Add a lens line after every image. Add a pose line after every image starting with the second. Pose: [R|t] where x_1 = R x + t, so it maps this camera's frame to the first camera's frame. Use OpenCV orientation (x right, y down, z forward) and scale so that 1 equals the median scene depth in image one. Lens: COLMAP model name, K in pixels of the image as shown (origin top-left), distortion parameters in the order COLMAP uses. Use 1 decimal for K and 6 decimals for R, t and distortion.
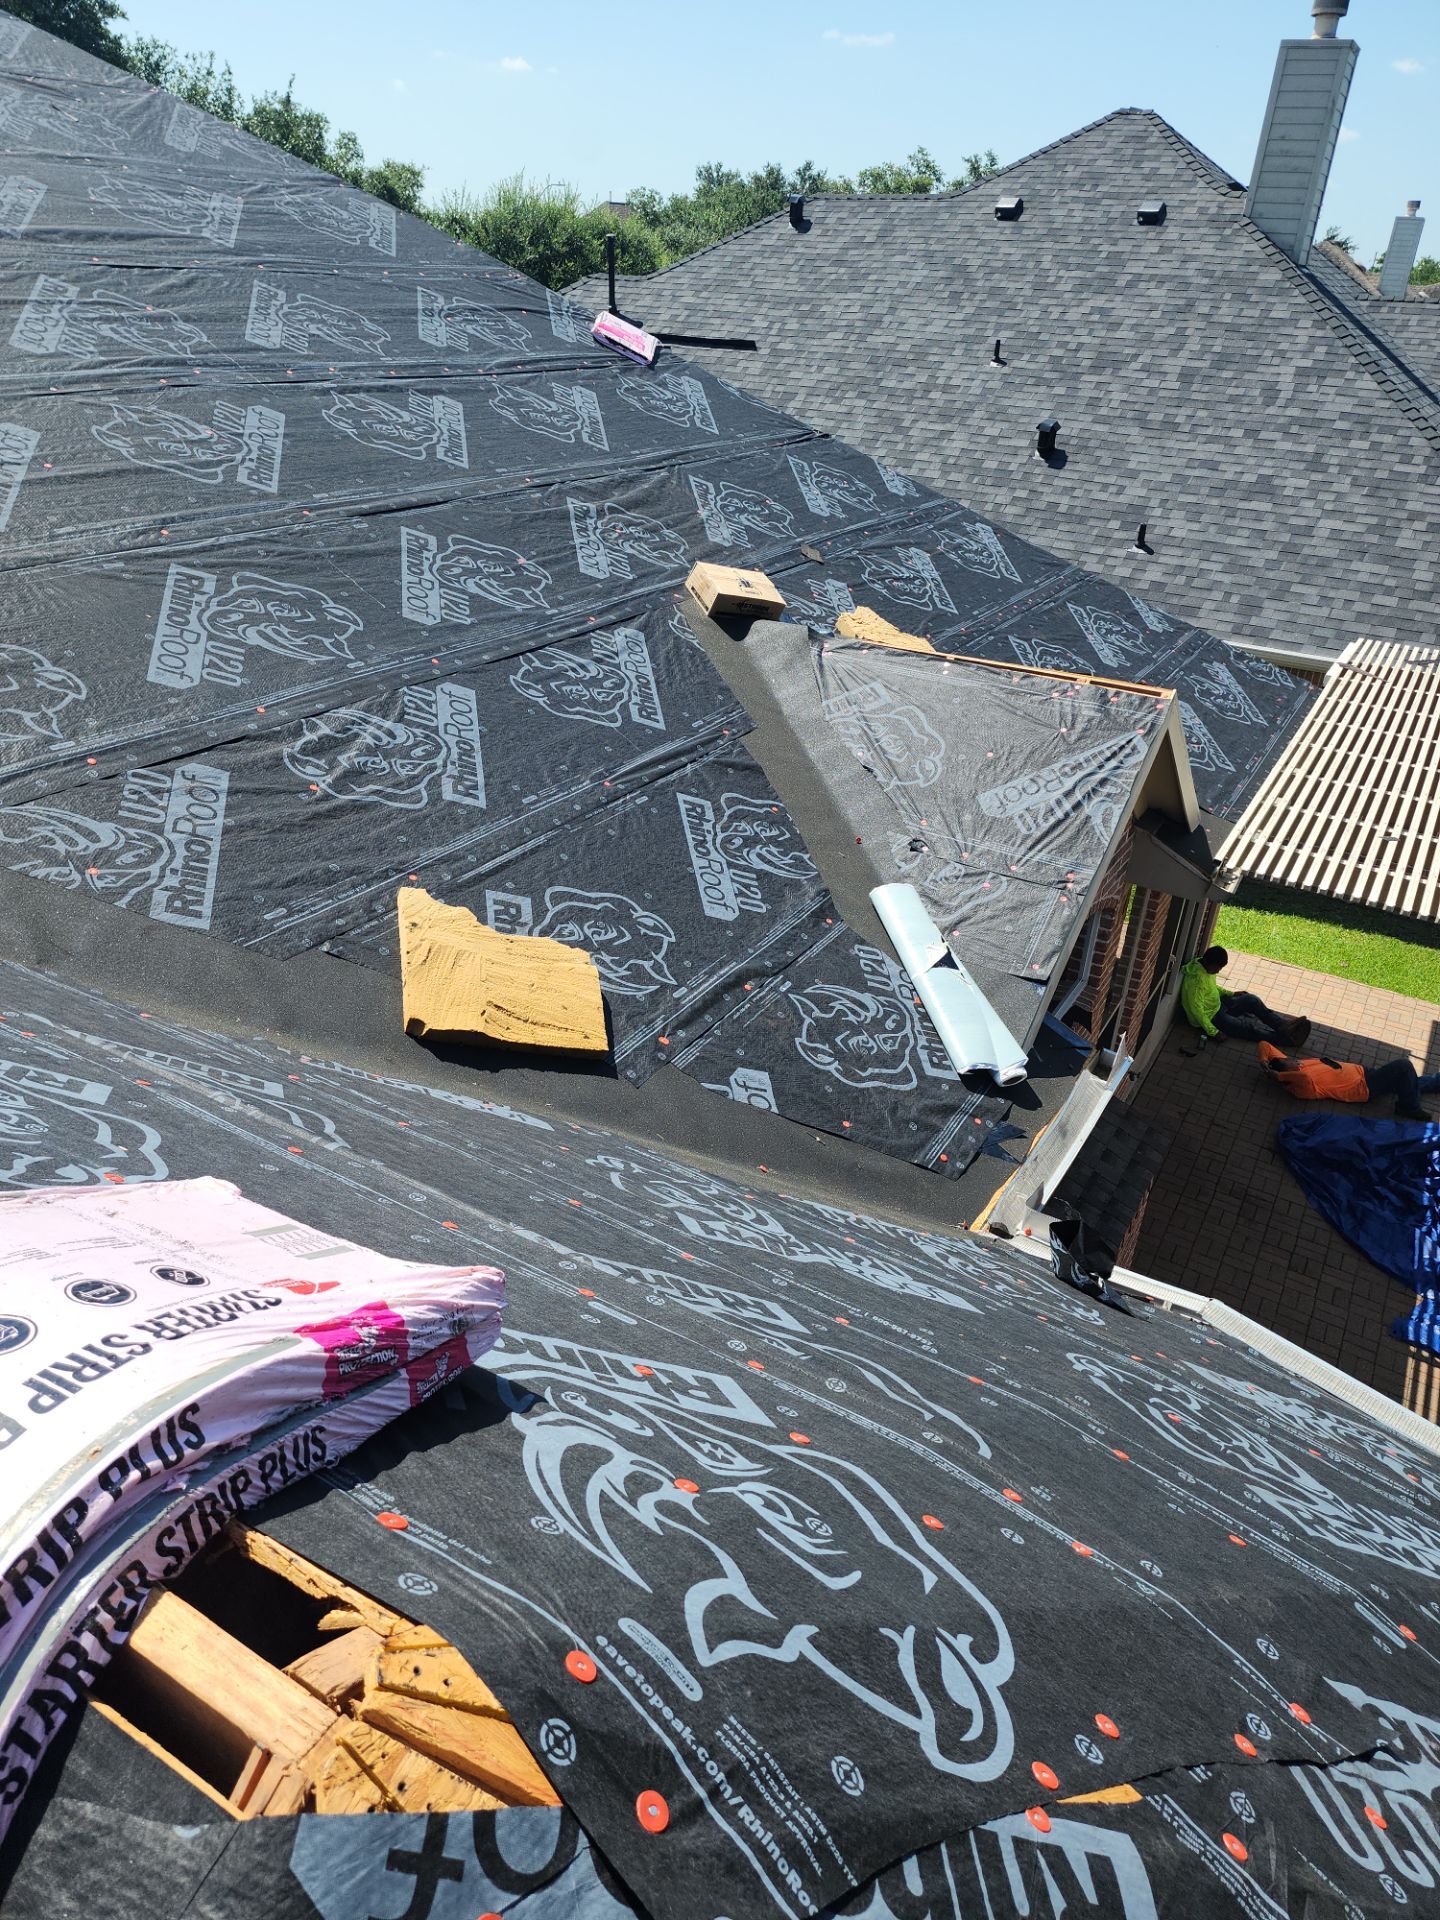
lens RADIAL K [[1109.3, 0, 723.0], [0, 1109.3, 966.2], [0, 0, 1]] dist [0.021843, -0.015165]
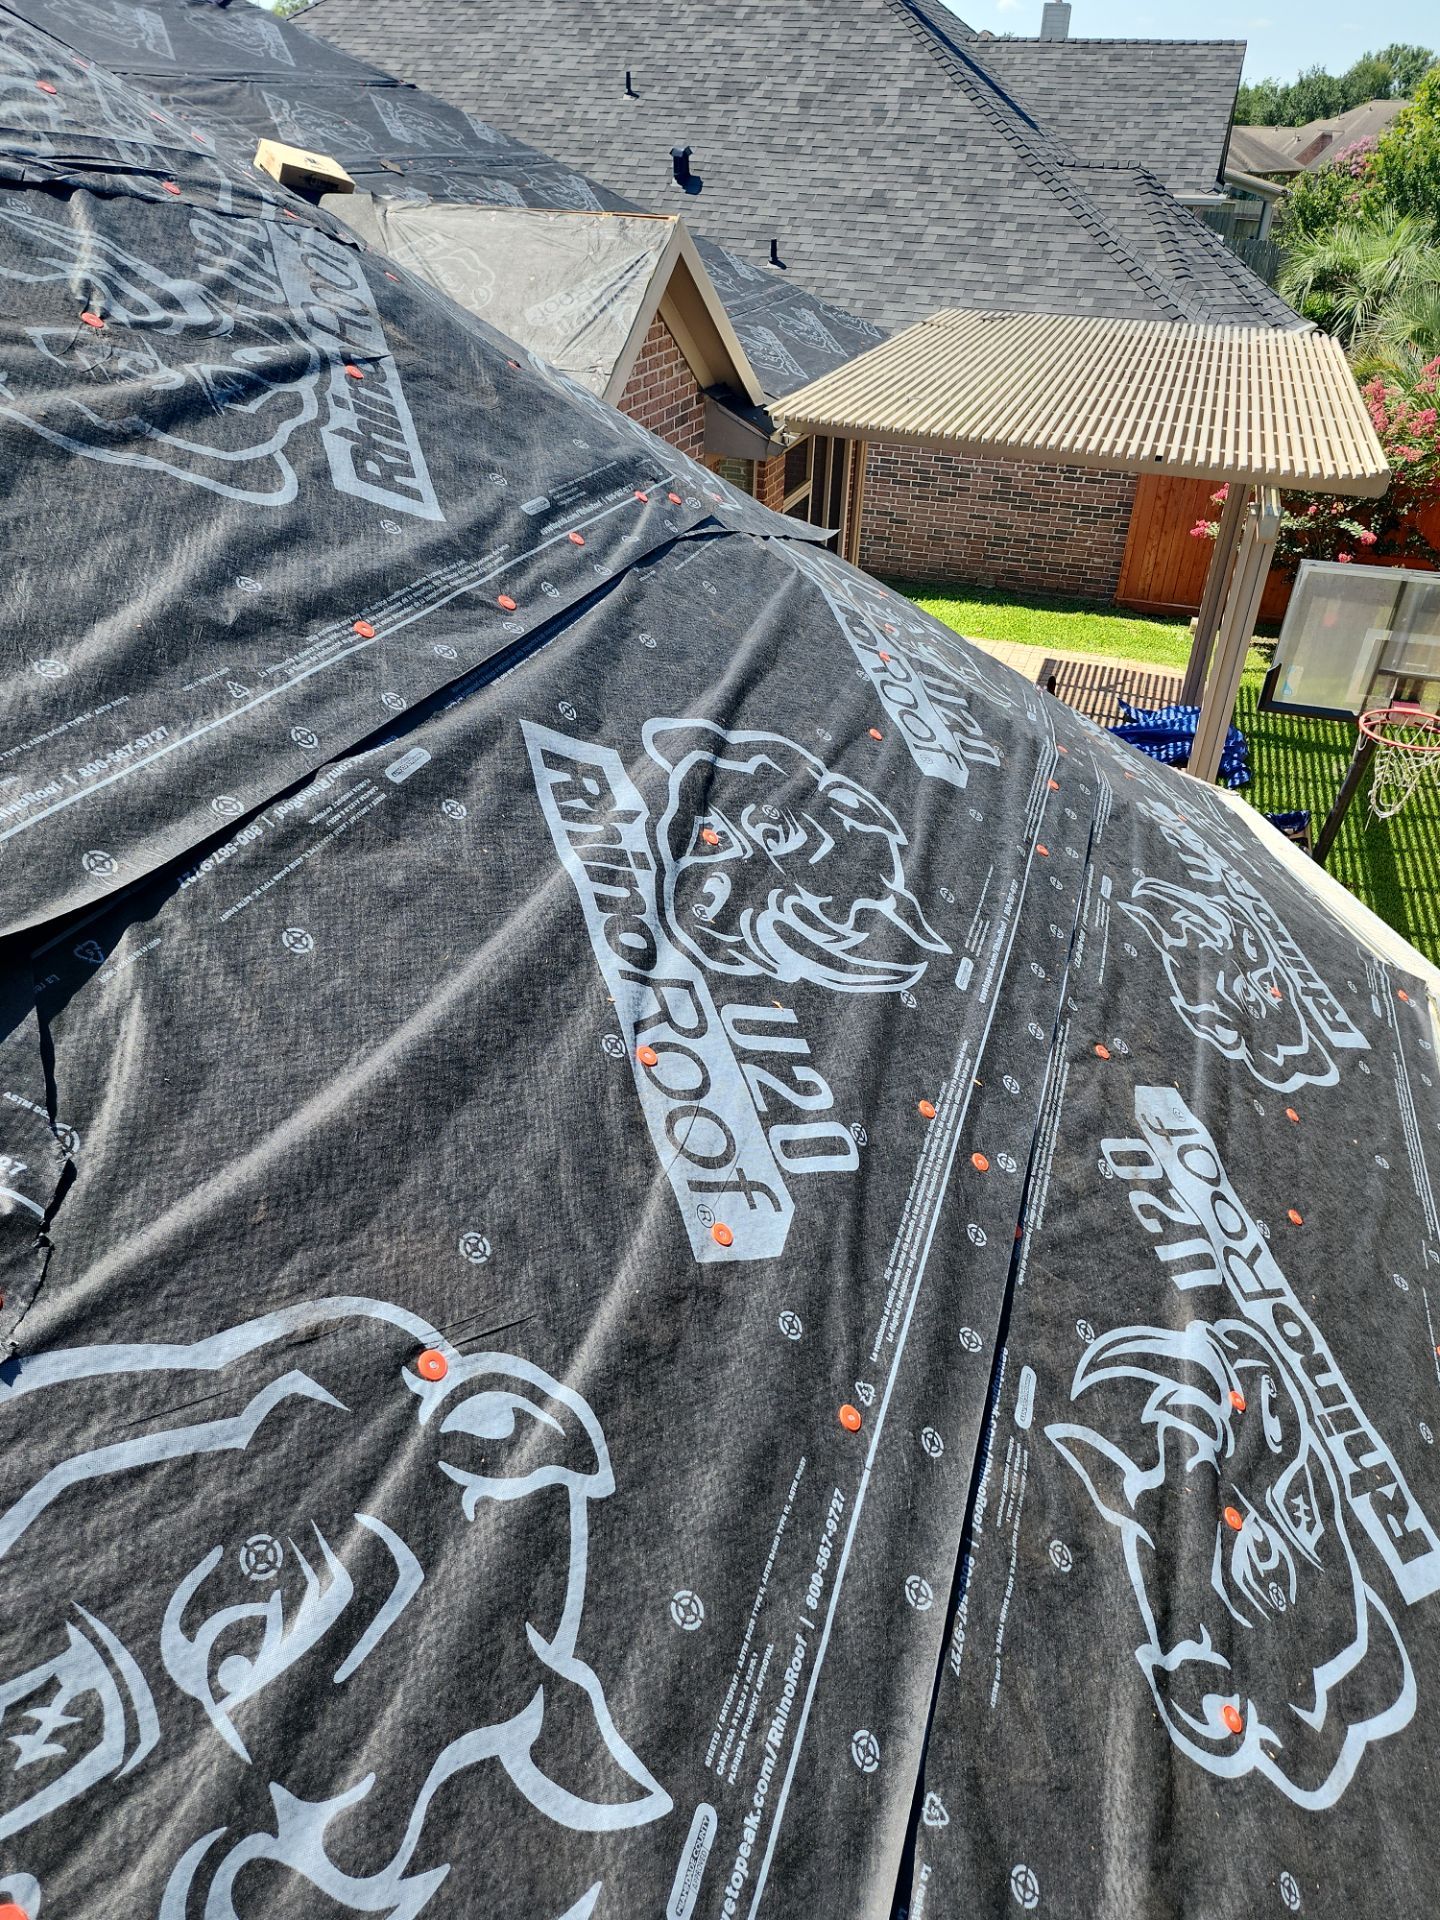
lens RADIAL K [[1109.3, 0, 704.5], [0, 1109.3, 955.3], [0, 0, 1]] dist [0.021843, -0.015165]
pose [[0.979812, -0.135715, 0.146801, 0.059158], [0.122611, 0.987903, 0.094944, 0.168441], [-0.157910, -0.075028, 0.984599, -0.095090]]
